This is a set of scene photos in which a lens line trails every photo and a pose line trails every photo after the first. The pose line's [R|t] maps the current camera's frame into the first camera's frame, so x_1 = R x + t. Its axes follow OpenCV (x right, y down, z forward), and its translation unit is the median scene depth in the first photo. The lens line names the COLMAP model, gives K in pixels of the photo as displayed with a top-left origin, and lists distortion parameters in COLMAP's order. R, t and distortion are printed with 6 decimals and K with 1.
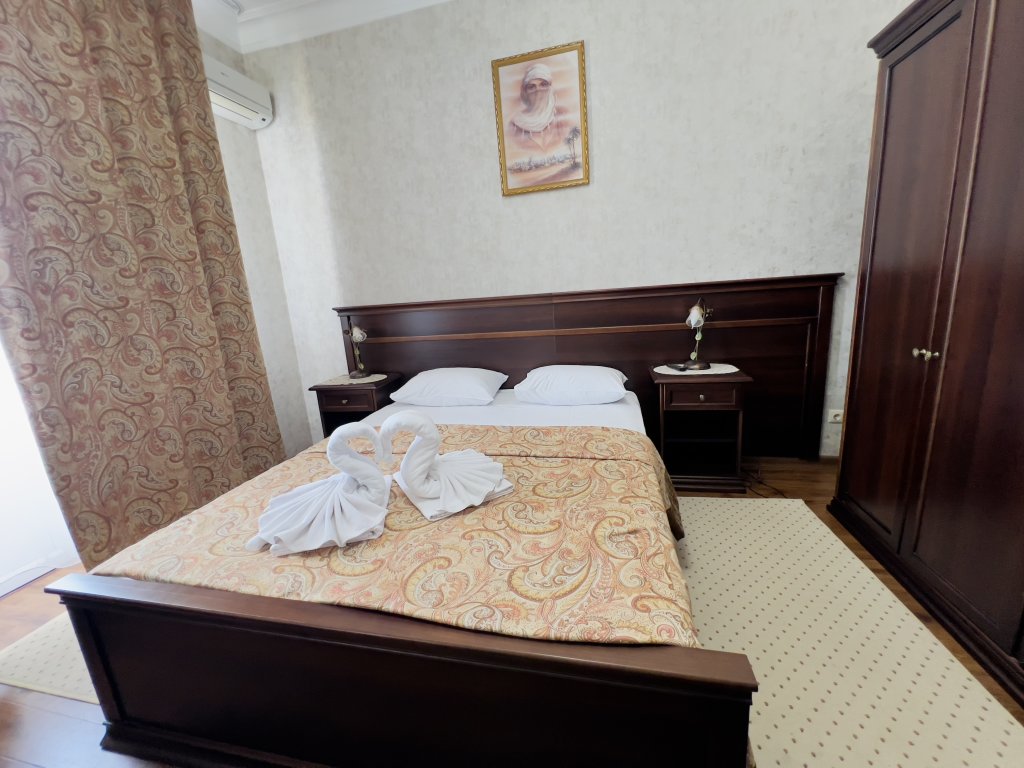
lens RADIAL K [[411.9, 0, 509.7], [0, 411.9, 380.1], [0, 0, 1]] dist [-0.002627, 0.000570]
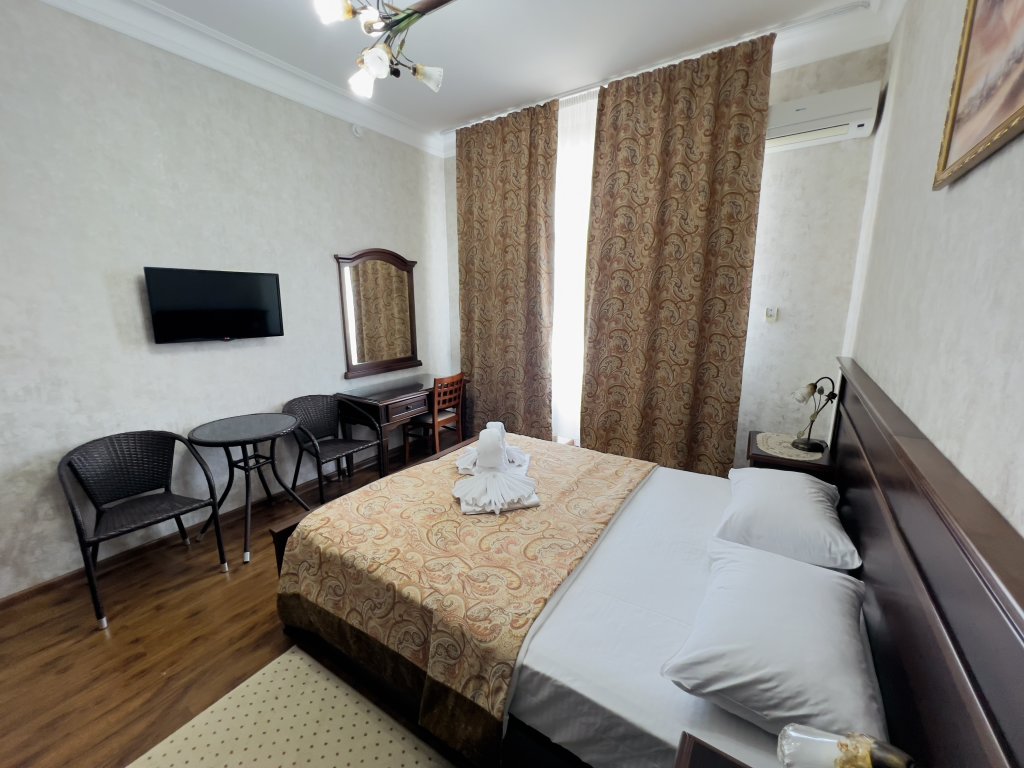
lens RADIAL K [[411.9, 0, 510.2], [0, 411.9, 382.6], [0, 0, 1]] dist [-0.002627, 0.000570]
pose [[-0.353085, 0.263000, -0.897865, 0.641957], [-0.167435, 0.926421, 0.337209, -0.373552], [0.920487, 0.269398, -0.283070, 0.859151]]
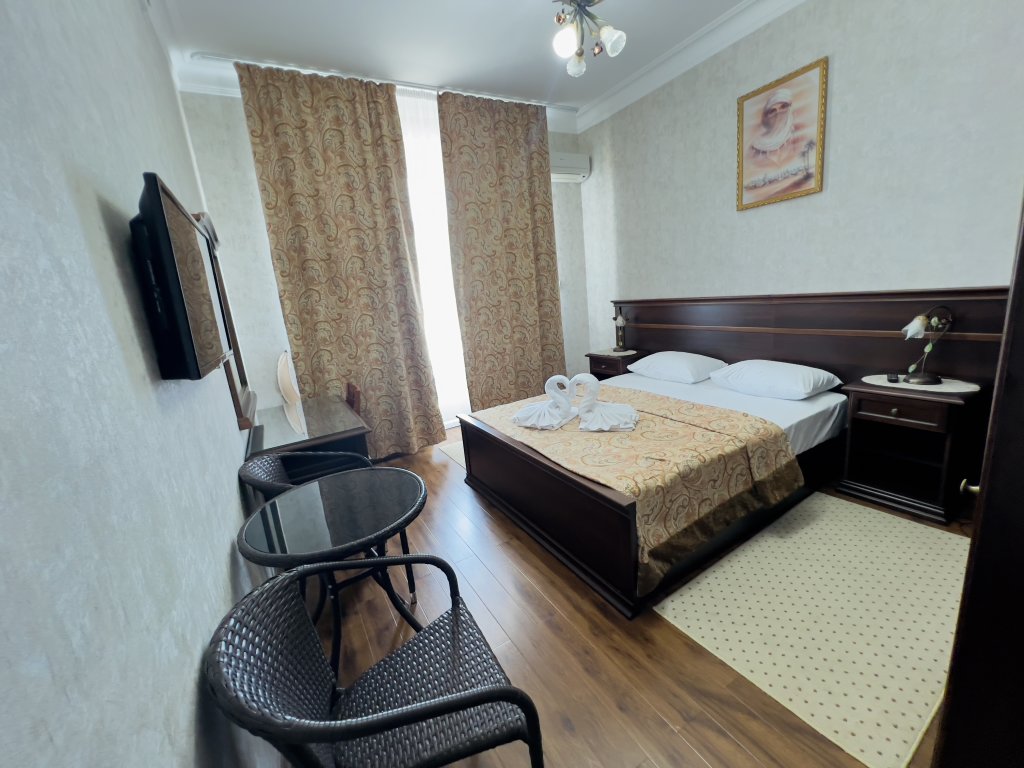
lens RADIAL K [[411.9, 0, 511.1], [0, 411.9, 381.8], [0, 0, 1]] dist [-0.002627, 0.000570]
pose [[0.688944, 0.162016, -0.706475, 0.499789], [-0.104834, 0.986722, 0.124053, -0.050822], [0.717193, -0.011403, 0.696782, -0.319139]]
